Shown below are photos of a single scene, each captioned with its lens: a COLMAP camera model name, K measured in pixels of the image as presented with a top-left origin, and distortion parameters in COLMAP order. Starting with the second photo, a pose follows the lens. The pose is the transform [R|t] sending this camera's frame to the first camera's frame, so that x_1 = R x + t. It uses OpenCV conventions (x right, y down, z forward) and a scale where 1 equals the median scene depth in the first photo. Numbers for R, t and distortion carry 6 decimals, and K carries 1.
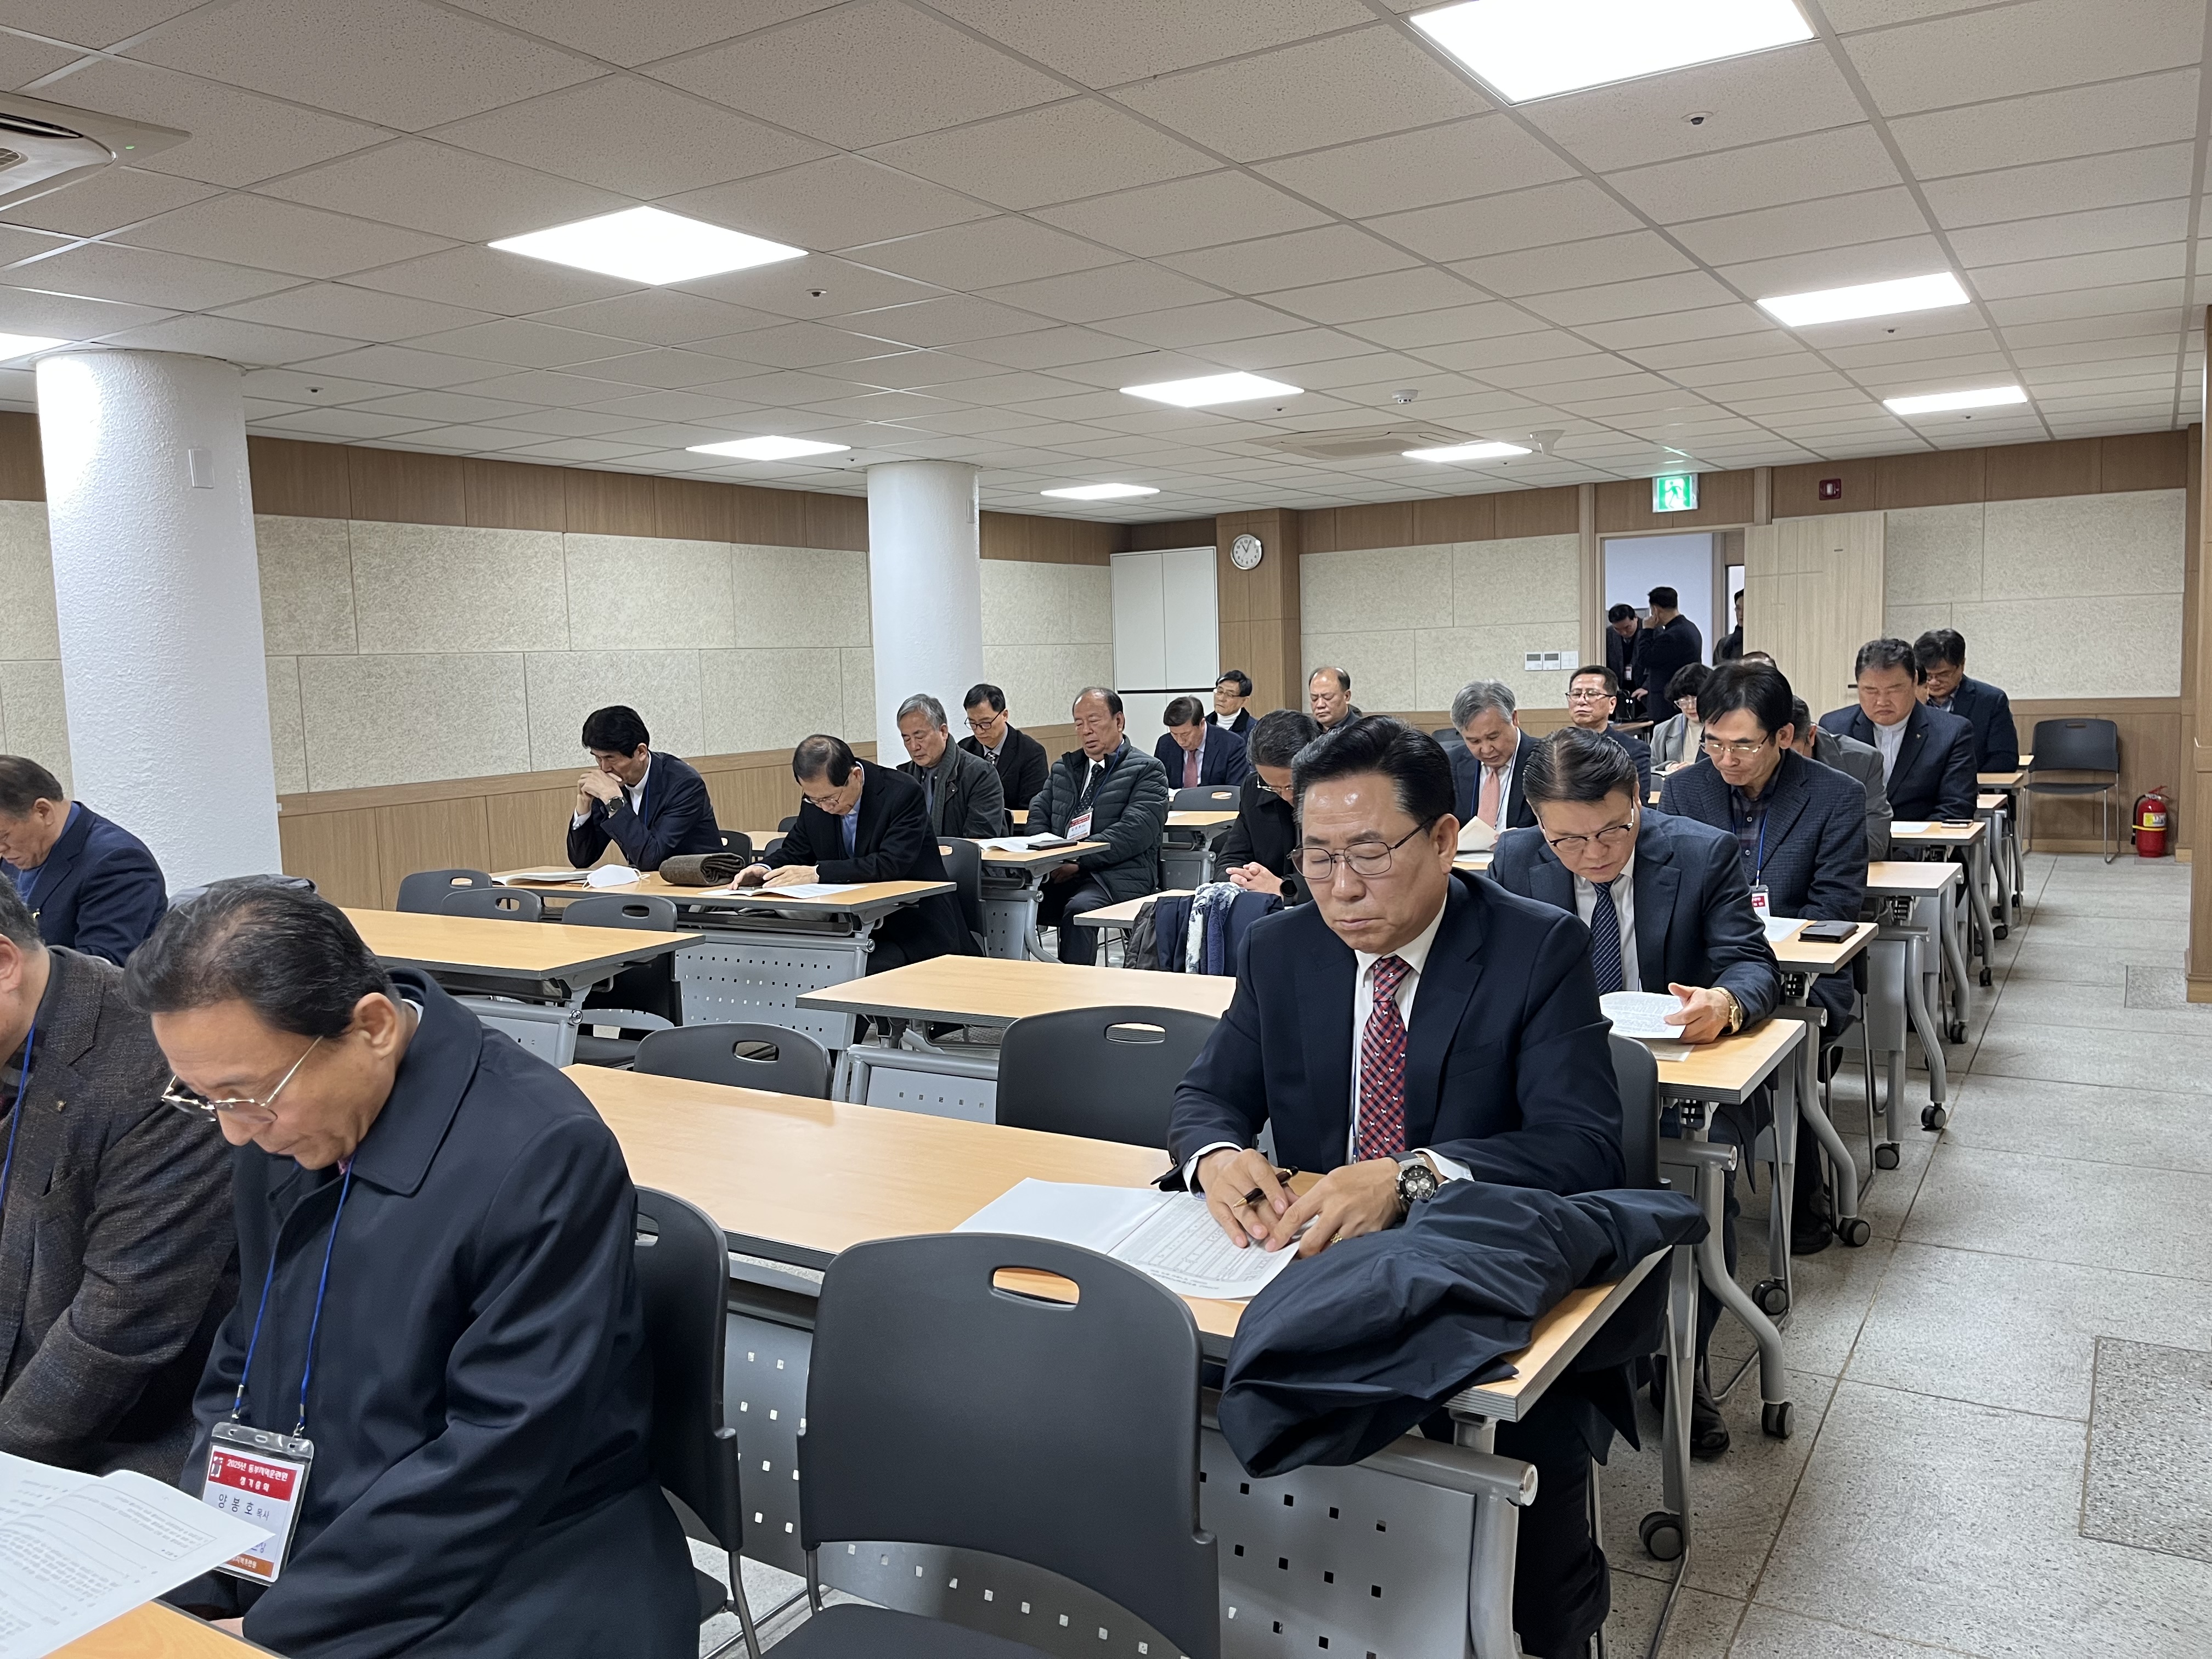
lens RADIAL K [[1677.3, 0, 1096.8], [0, 1677.3, 827.6], [0, 0, 1]] dist [0.016883, -0.024530]
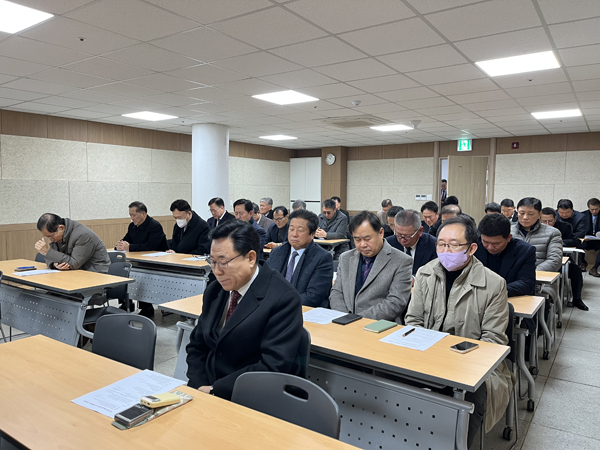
lens RADIAL K [[455.0, 0, 302.0], [0, 455.0, 225.5], [0, 0, 1]] dist [0.016883, -0.024530]
pose [[0.998252, 0.044085, -0.039353, 0.101622], [-0.044917, 0.998780, -0.020525, -0.024214], [0.038400, 0.022256, 0.999015, 0.182835]]
